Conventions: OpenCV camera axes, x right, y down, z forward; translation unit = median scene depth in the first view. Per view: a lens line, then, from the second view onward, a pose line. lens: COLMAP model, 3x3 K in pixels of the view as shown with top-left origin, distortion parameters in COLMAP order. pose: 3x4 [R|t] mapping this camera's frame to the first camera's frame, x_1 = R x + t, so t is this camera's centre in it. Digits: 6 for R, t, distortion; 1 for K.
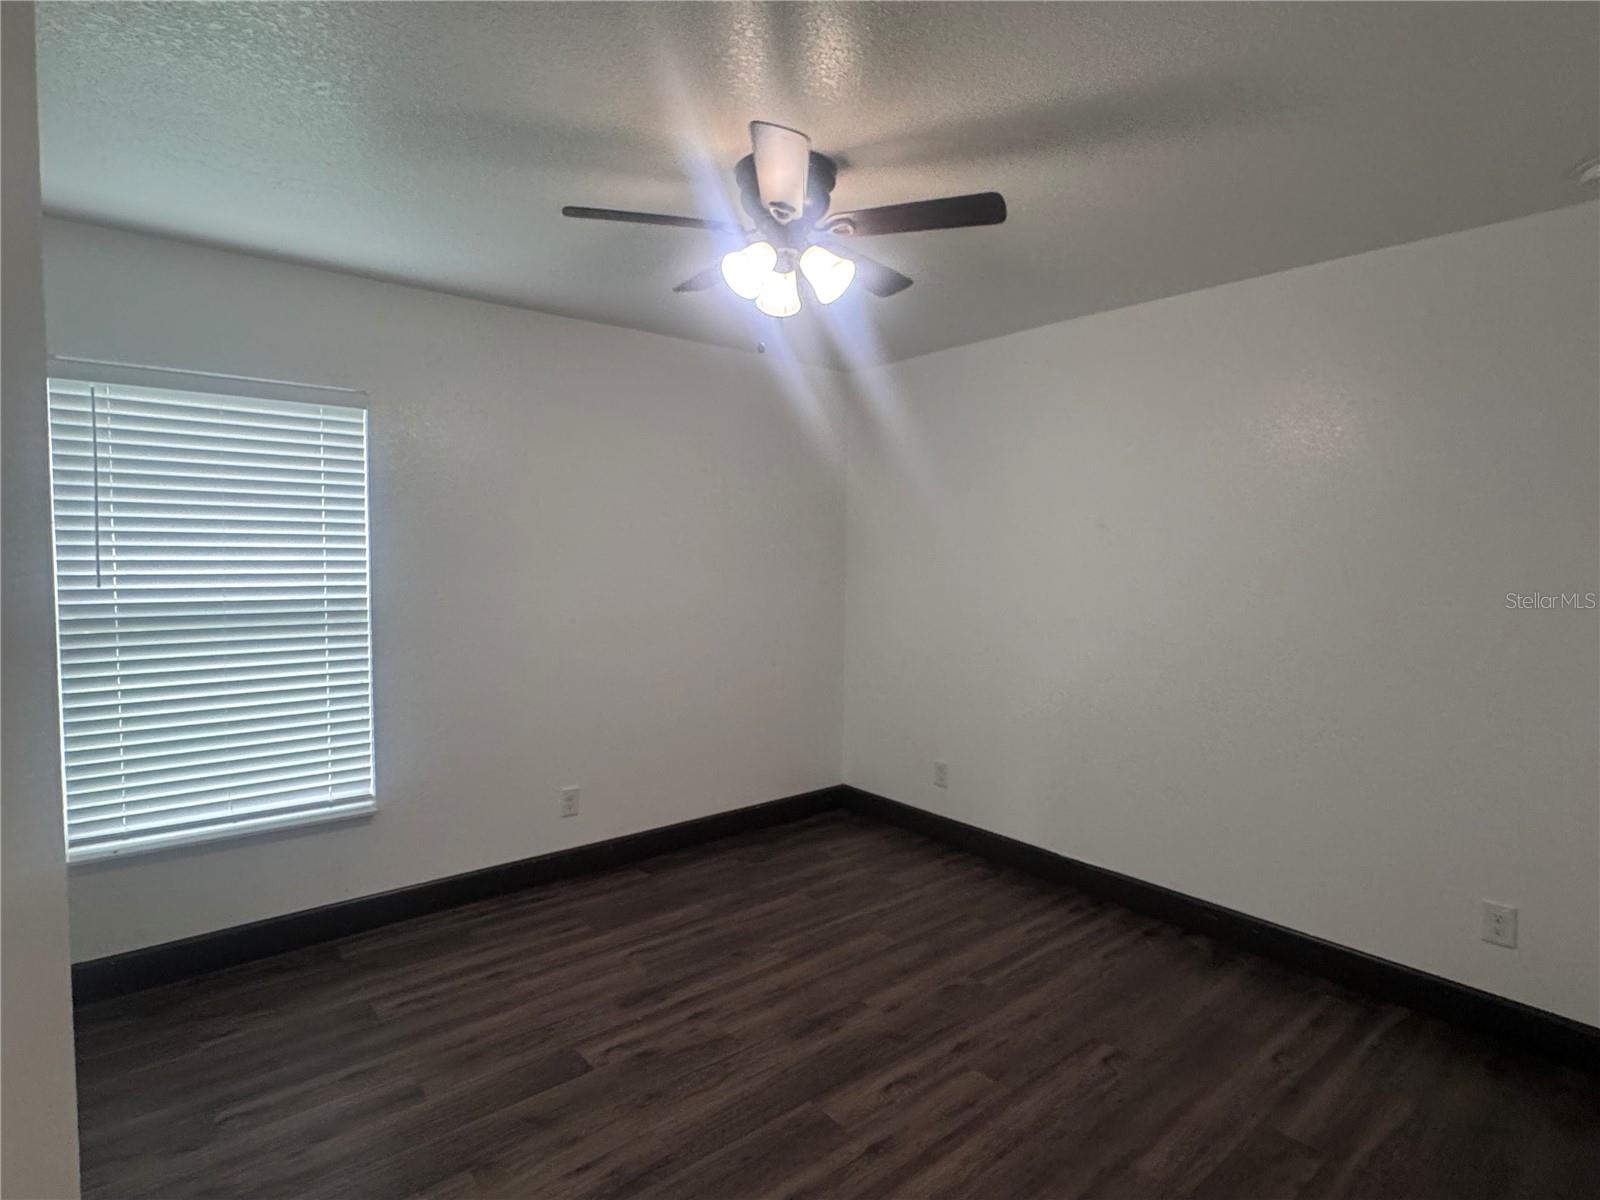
lens RADIAL K [[837.3, 0, 800.0], [0, 837.3, 600.0], [0, 0, 1]] dist [0.000446, 0.034895]
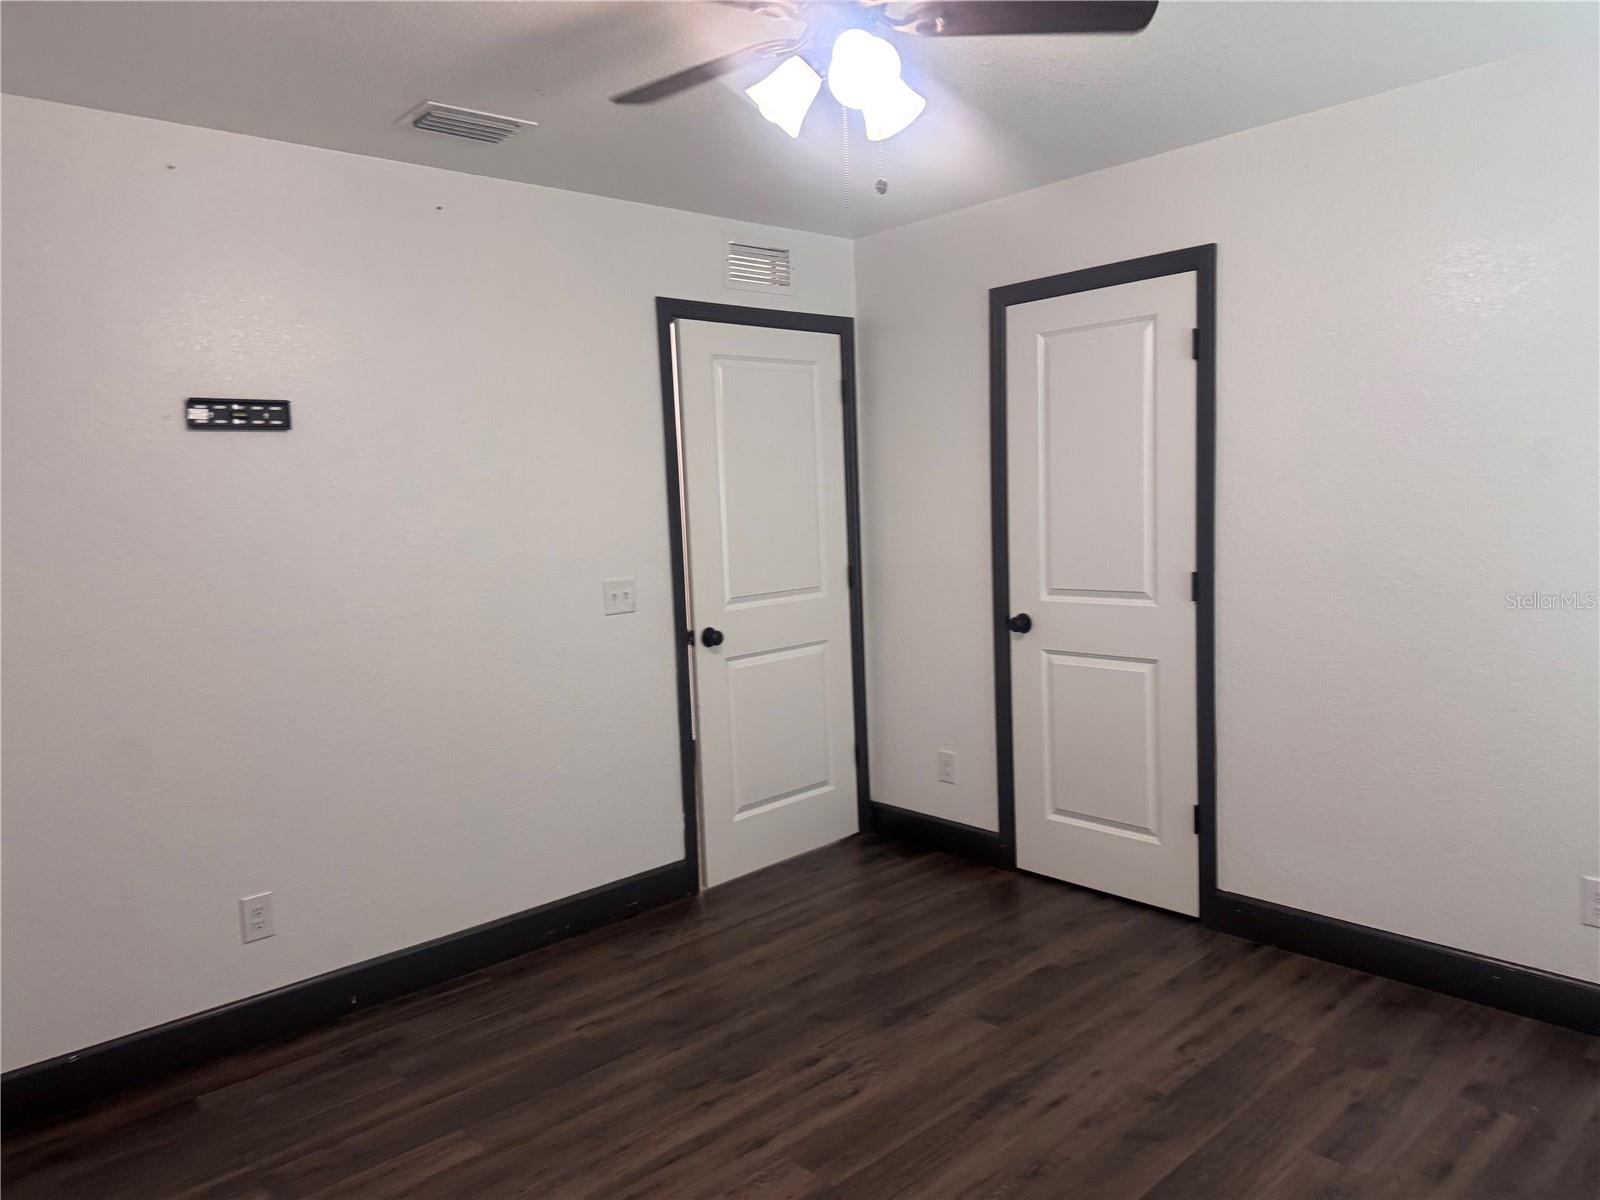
lens RADIAL K [[1136.2, 0, 800.0], [0, 1136.2, 600.0], [0, 0, 1]] dist [0.051337, -0.056336]
pose [[-0.998733, 0.033652, -0.037416, 0.053247], [0.027288, 0.986869, 0.159199, -0.095332], [0.042282, 0.157976, -0.986537, 1.609946]]
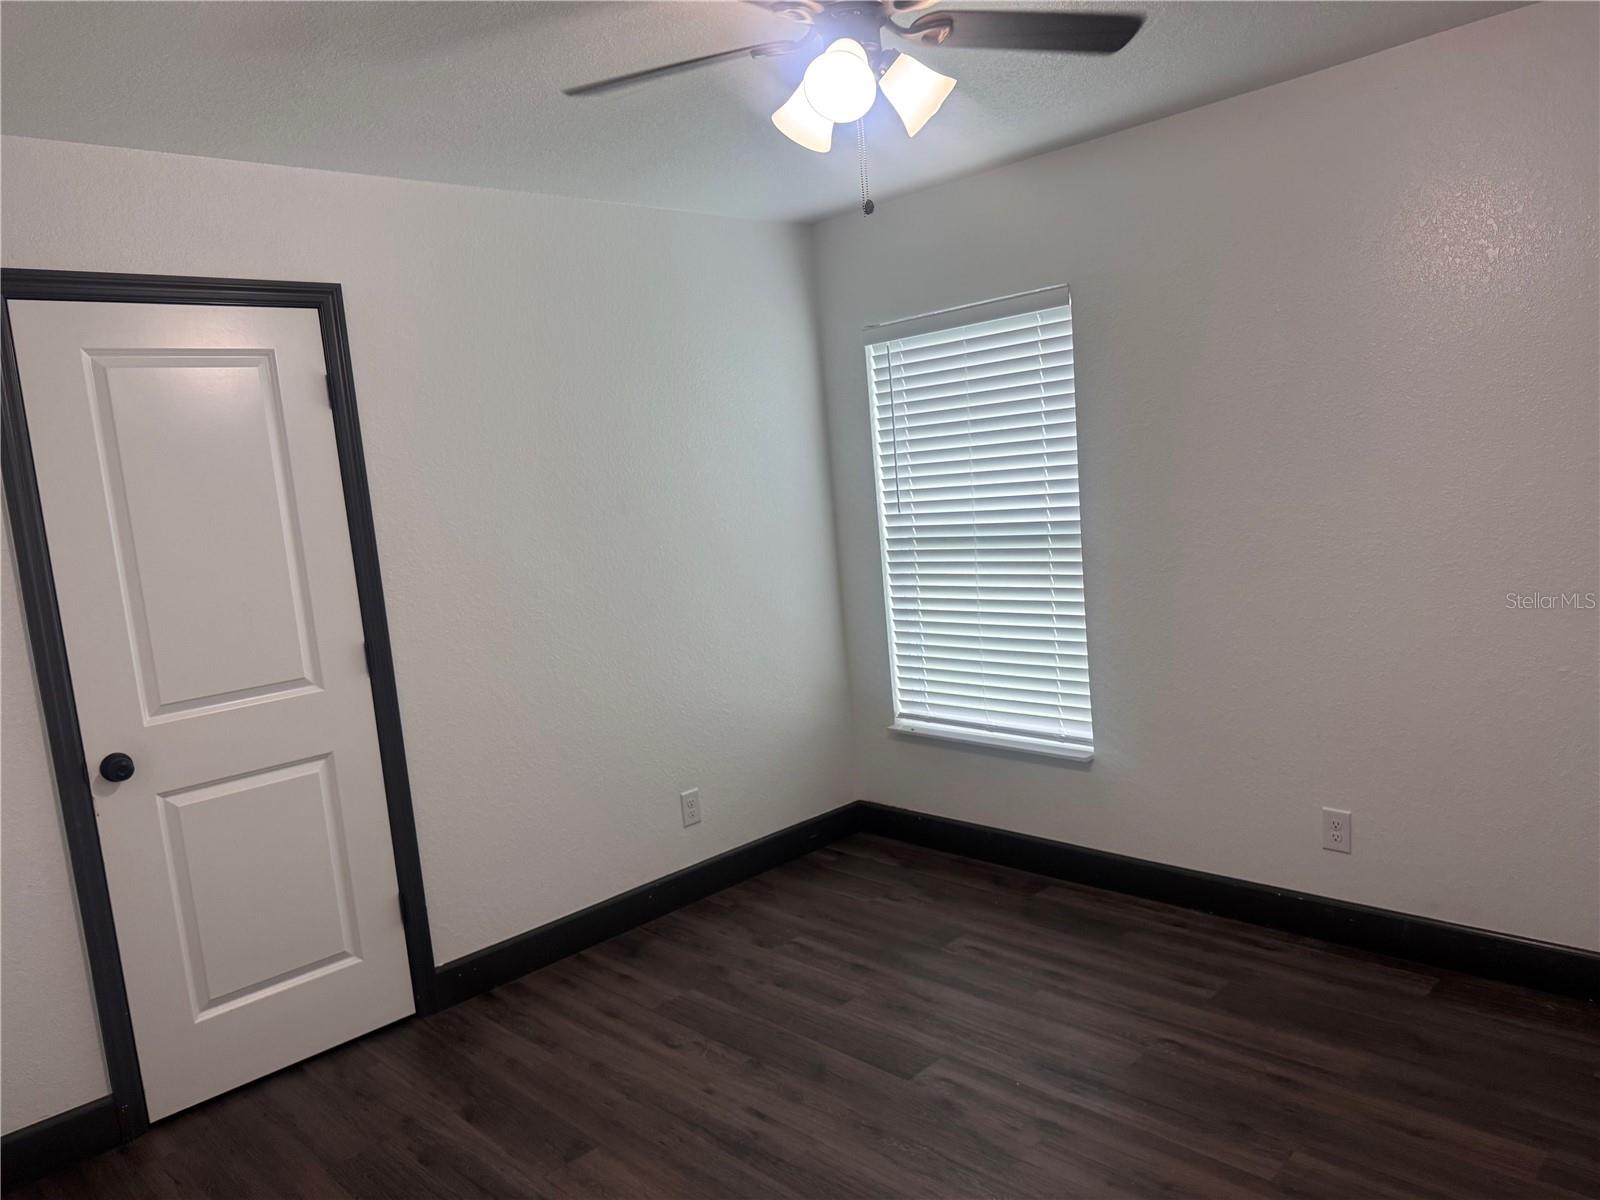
lens RADIAL K [[1129.5, 0, 808.1], [0, 1129.5, 617.5], [0, 0, 1]] dist [0.003204, -0.001652]
pose [[0.089016, 0.112856, -0.989616, 0.741441], [0.027409, 0.992906, 0.115696, -0.053672], [0.995653, -0.037423, 0.085291, 0.700394]]
